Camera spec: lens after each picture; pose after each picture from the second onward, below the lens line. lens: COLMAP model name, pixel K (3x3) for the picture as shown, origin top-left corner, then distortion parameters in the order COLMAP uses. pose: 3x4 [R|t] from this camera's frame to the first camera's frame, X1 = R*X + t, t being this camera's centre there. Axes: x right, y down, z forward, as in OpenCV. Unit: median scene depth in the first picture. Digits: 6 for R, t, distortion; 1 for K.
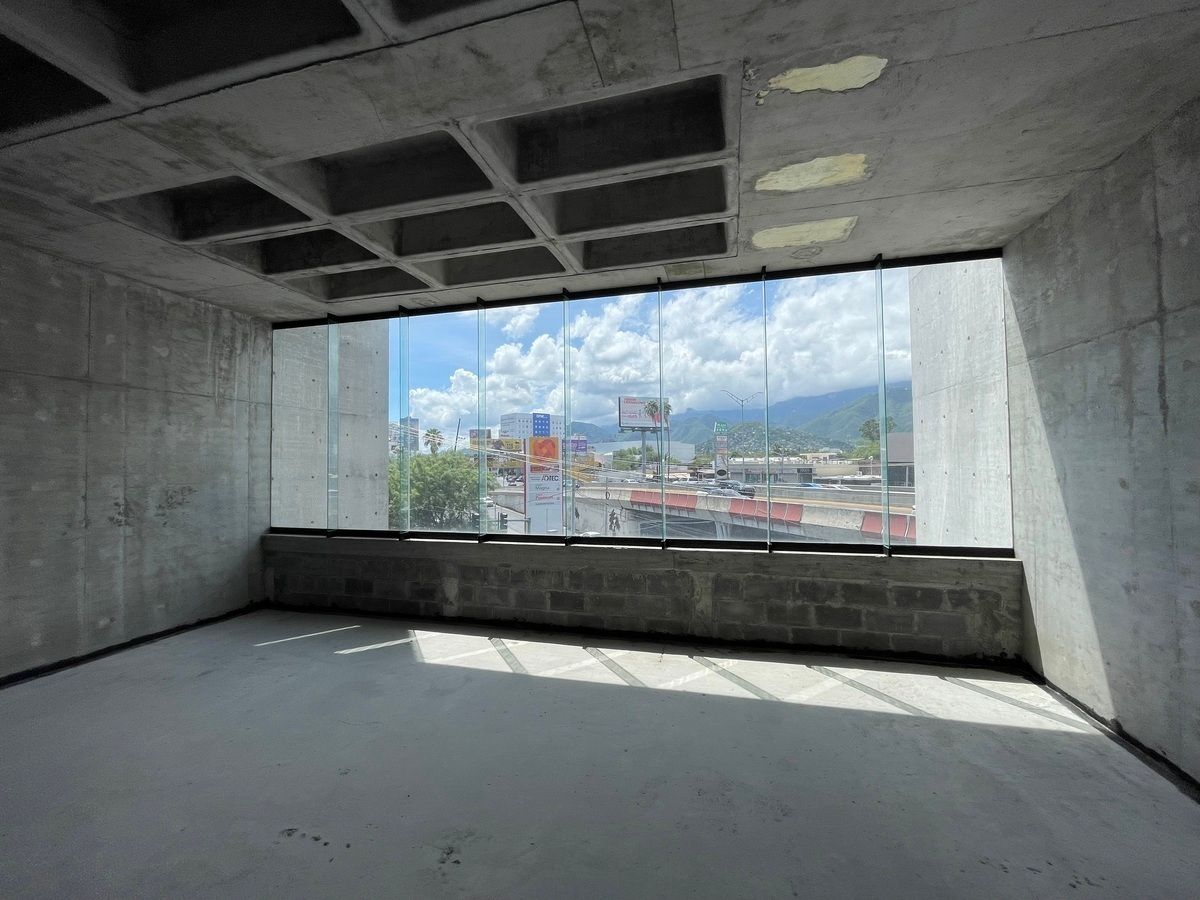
lens RADIAL K [[483.4, 0, 600.9], [0, 483.4, 450.1], [0, 0, 1]] dist [-0.002892, -0.000417]
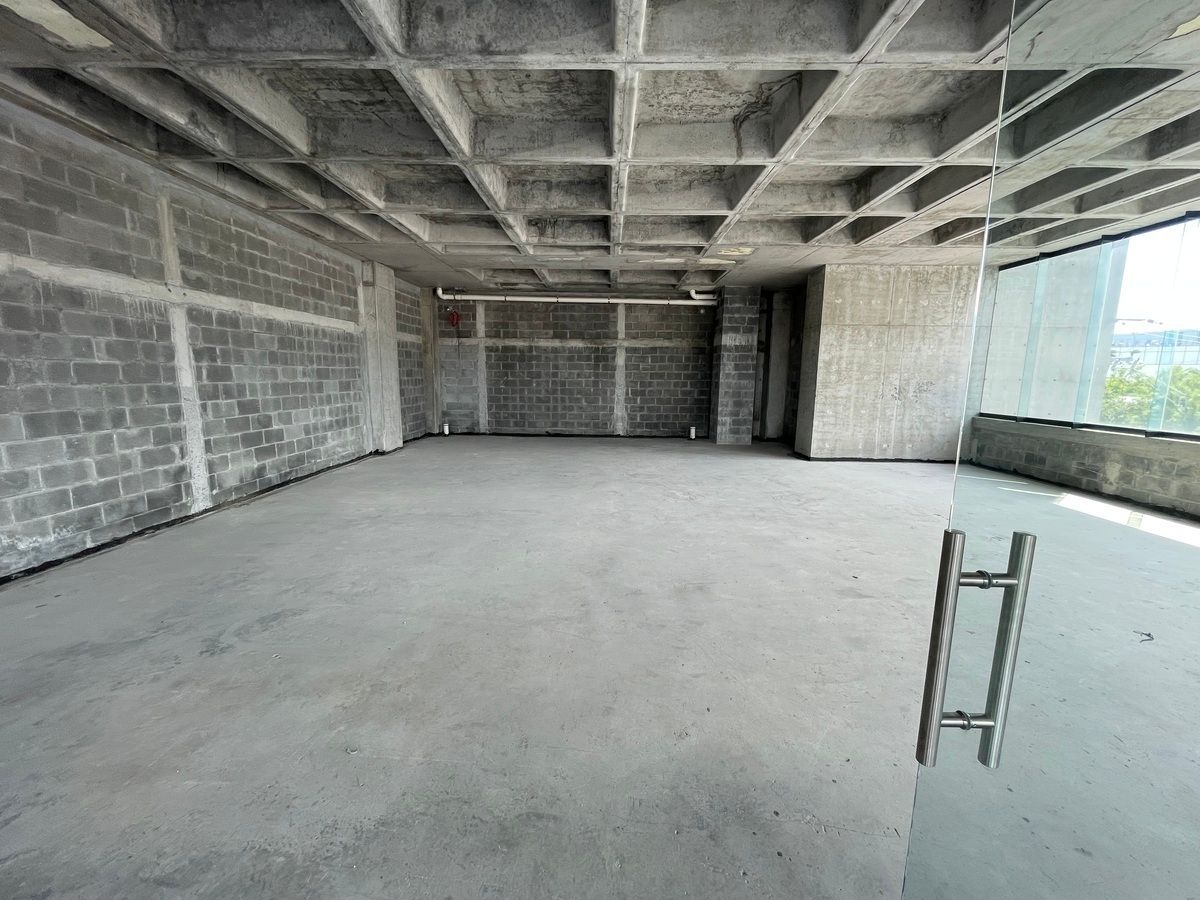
lens RADIAL K [[483.4, 0, 600.9], [0, 483.4, 450.1], [0, 0, 1]] dist [-0.002892, -0.000417]
pose [[0.229708, 0.163385, -0.959447, 0.567510], [0.012820, 0.985215, 0.170843, 0.007999], [0.973175, -0.051544, 0.224217, -0.544604]]
